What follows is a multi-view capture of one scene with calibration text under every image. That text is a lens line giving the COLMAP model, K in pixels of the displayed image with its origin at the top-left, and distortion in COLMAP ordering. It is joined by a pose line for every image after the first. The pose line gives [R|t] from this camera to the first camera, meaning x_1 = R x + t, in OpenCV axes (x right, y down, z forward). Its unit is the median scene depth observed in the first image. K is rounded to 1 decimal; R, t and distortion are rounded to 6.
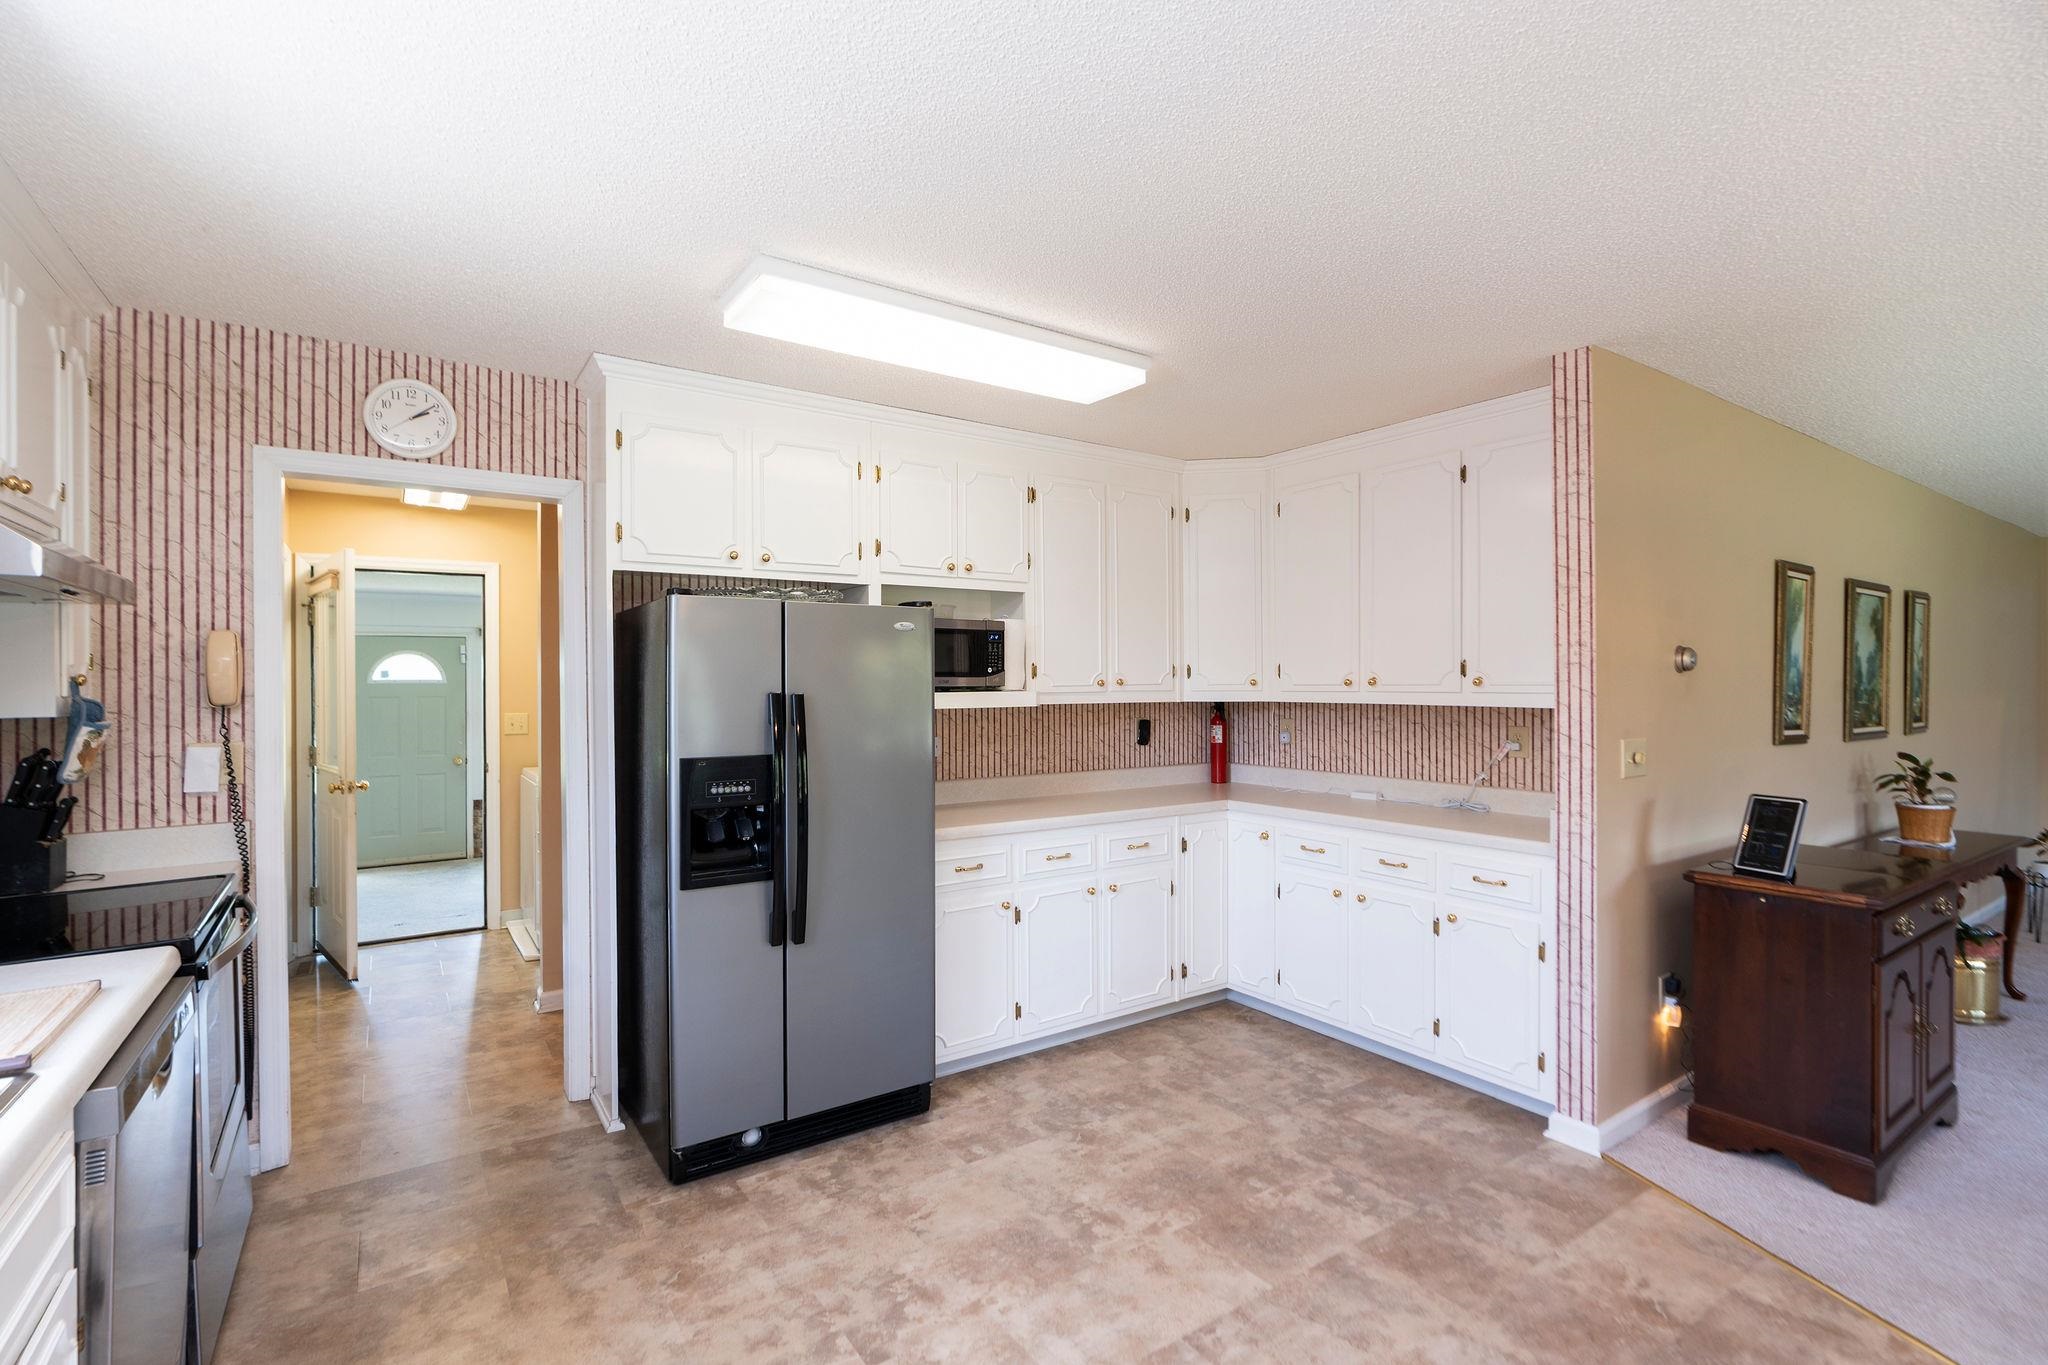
lens RADIAL K [[935.8, 0, 1008.0], [0, 935.8, 688.9], [0, 0, 1]] dist [-0.004093, 0.002445]
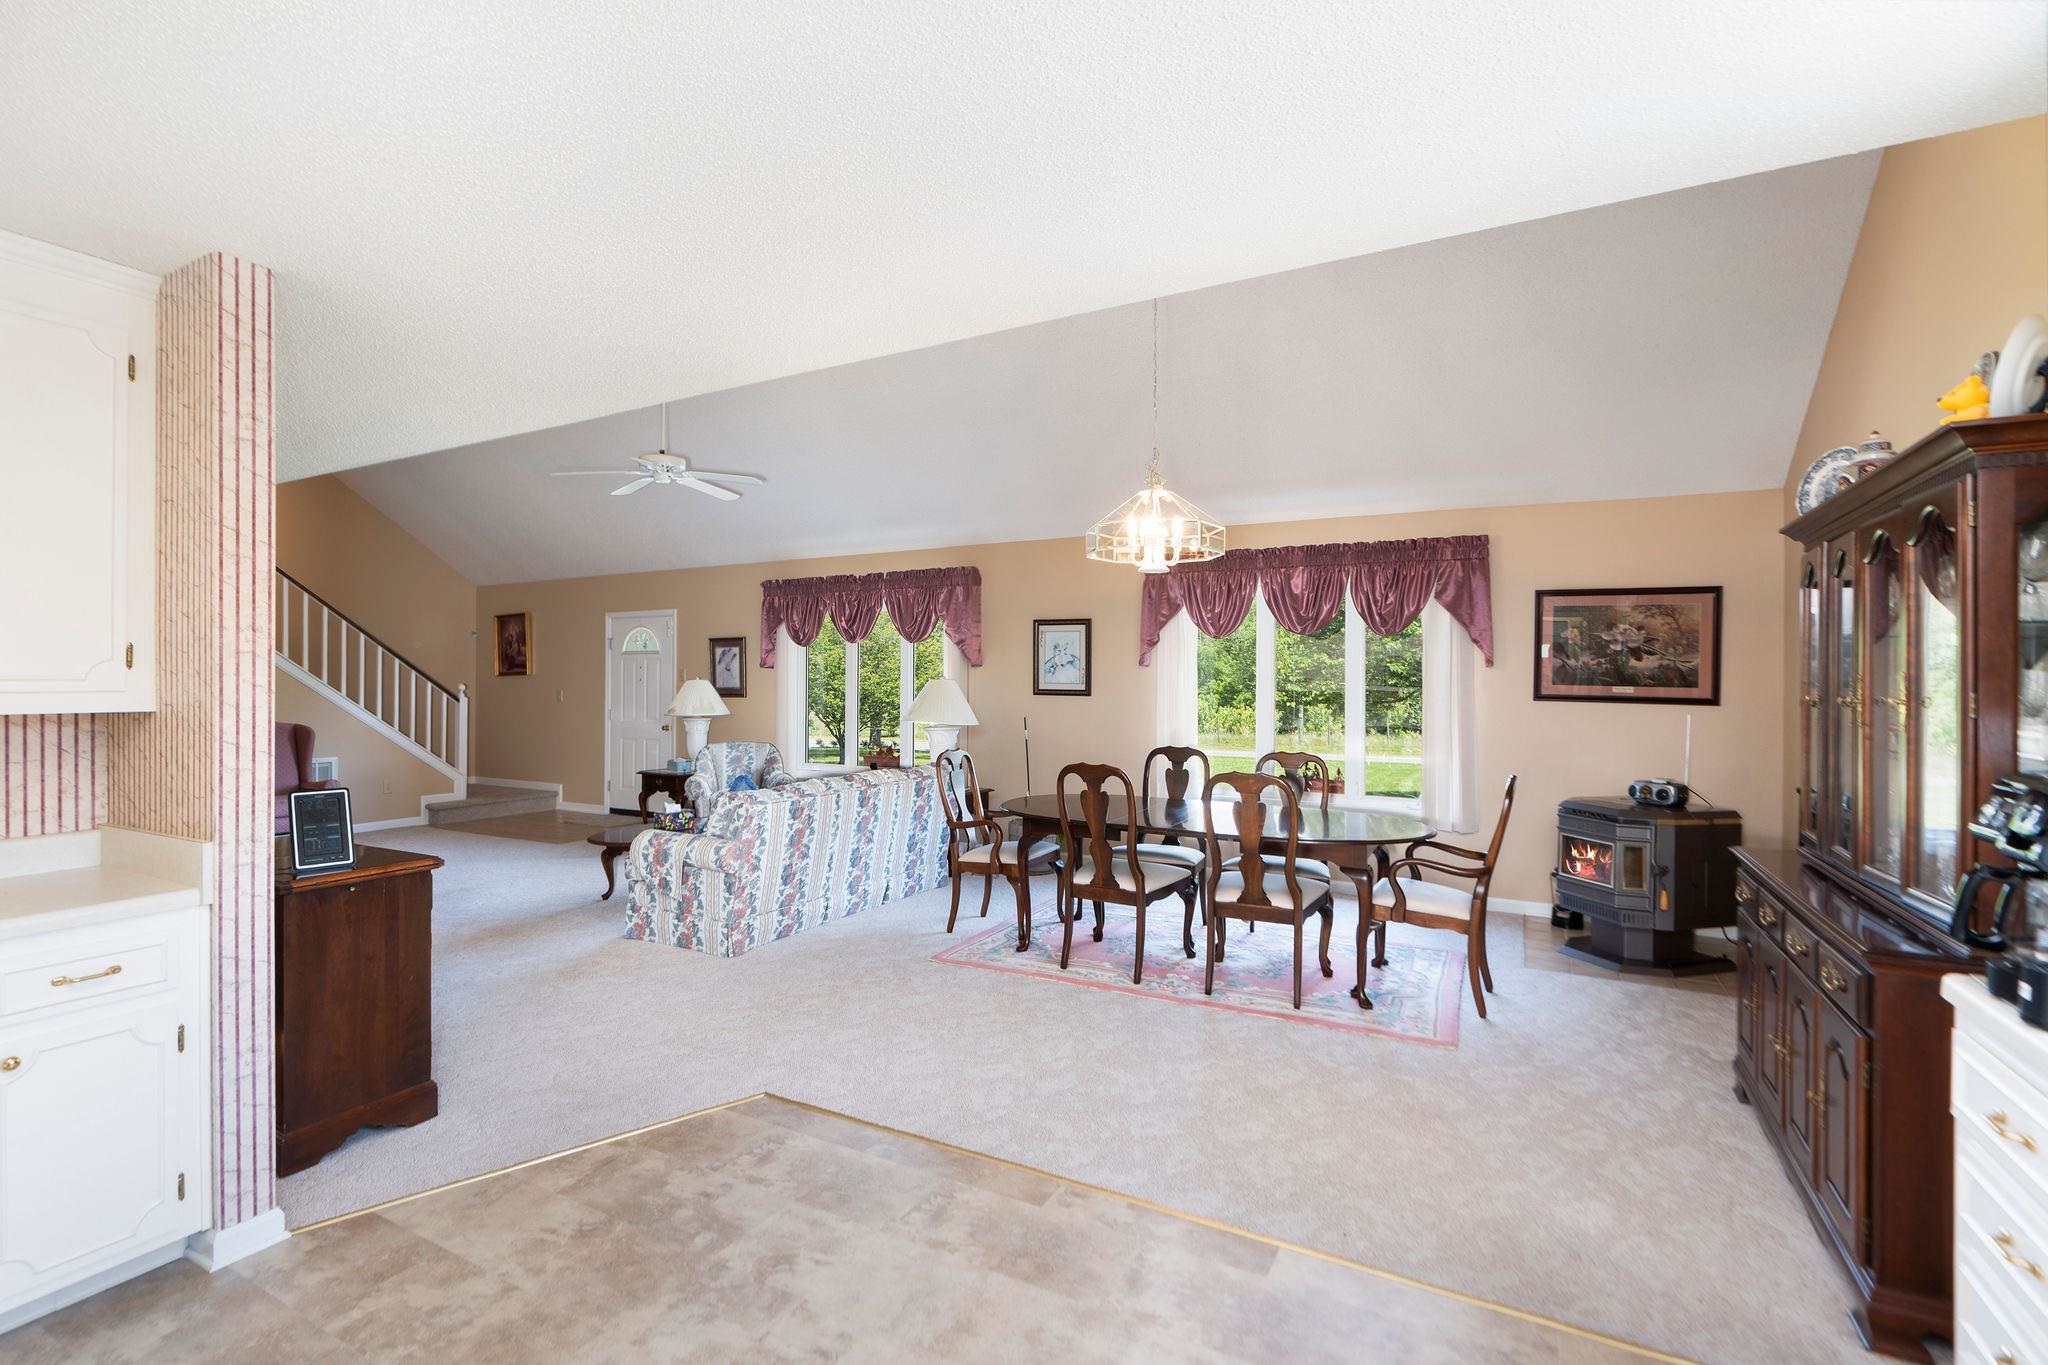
lens RADIAL K [[935.8, 0, 1007.9], [0, 935.8, 680.5], [0, 0, 1]] dist [-0.004093, 0.002445]
pose [[-0.455393, -0.000694, 0.890290, -0.420208], [0.002458, 0.999995, 0.002037, -0.003155], [-0.890287, 0.003116, -0.455389, 0.811713]]
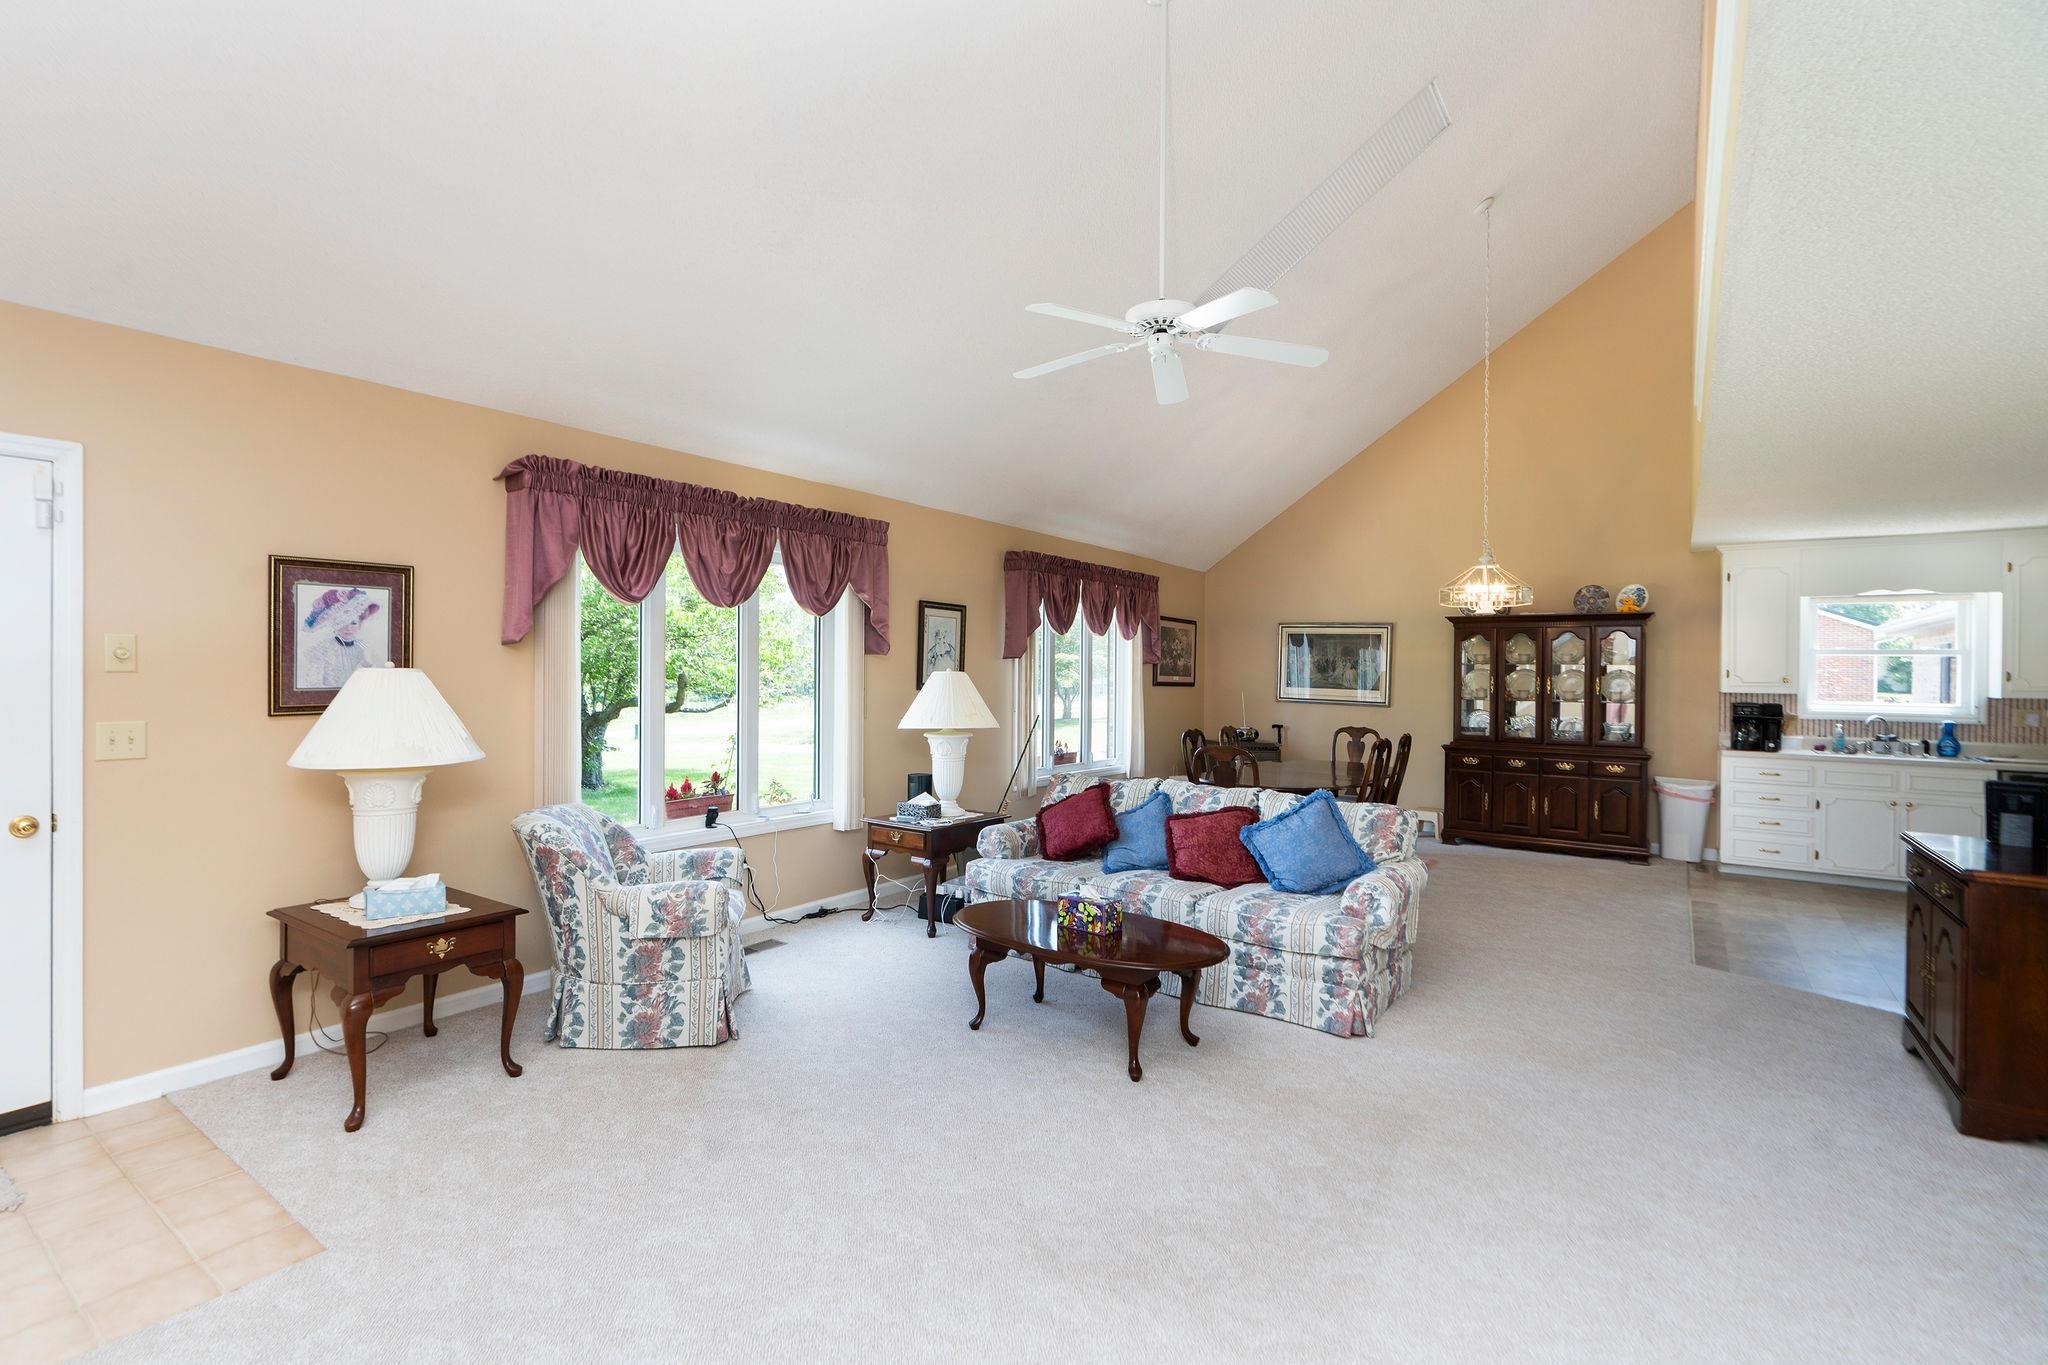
lens RADIAL K [[935.8, 0, 1012.8], [0, 935.8, 682.7], [0, 0, 1]] dist [-0.004093, 0.002445]
pose [[-0.937247, -0.005445, -0.348622, 2.483415], [-0.013056, 0.999725, 0.019485, -0.019595], [0.348420, 0.022814, -0.937061, 1.702127]]
